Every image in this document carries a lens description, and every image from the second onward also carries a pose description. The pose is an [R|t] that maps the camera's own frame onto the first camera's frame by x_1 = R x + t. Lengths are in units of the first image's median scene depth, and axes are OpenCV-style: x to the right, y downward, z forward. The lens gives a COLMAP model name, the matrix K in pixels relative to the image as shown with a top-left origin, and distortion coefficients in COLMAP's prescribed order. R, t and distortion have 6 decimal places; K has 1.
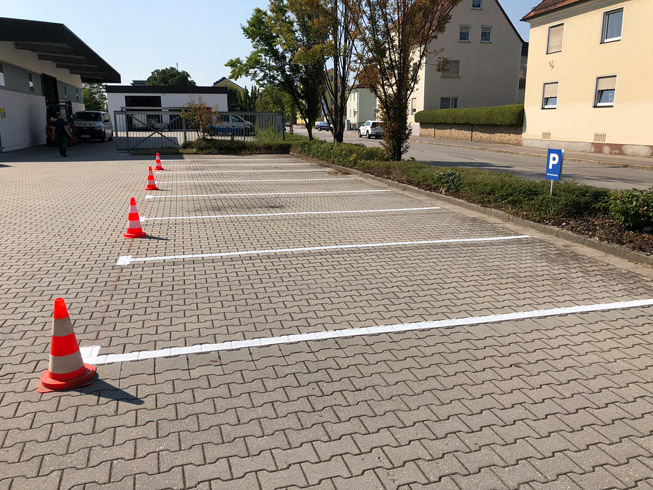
lens RADIAL K [[532.9, 0, 325.3], [0, 532.9, 244.0], [0, 0, 1]] dist [0.050037, -0.053230]
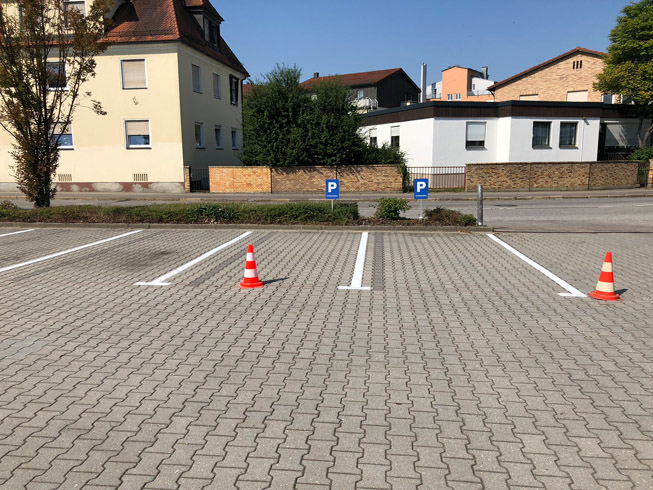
lens RADIAL K [[532.9, 0, 320.2], [0, 532.9, 248.5], [0, 0, 1]] dist [0.050037, -0.053230]
pose [[0.375171, -0.158278, 0.913342, -0.311248], [0.217877, 0.972767, 0.079079, -0.033931], [-0.900986, 0.169328, 0.399440, 0.136673]]
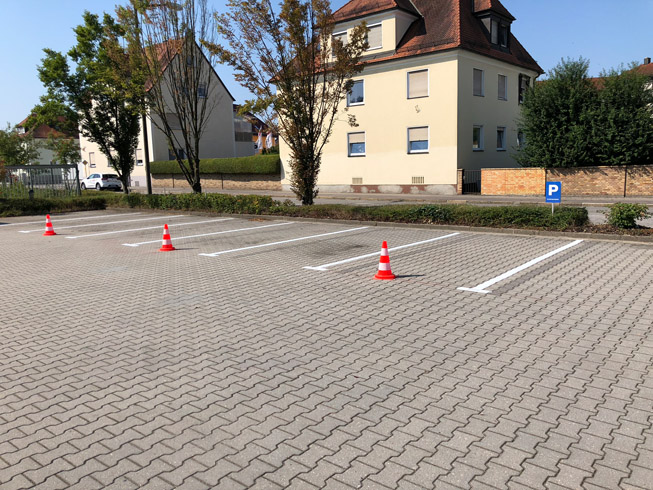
lens RADIAL K [[532.9, 0, 326.6], [0, 532.9, 246.6], [0, 0, 1]] dist [0.050037, -0.053230]
pose [[0.809225, -0.109553, 0.577194, -0.280805], [0.158872, 0.986662, -0.035467, -0.015117], [-0.565610, 0.120400, 0.815837, 0.056191]]
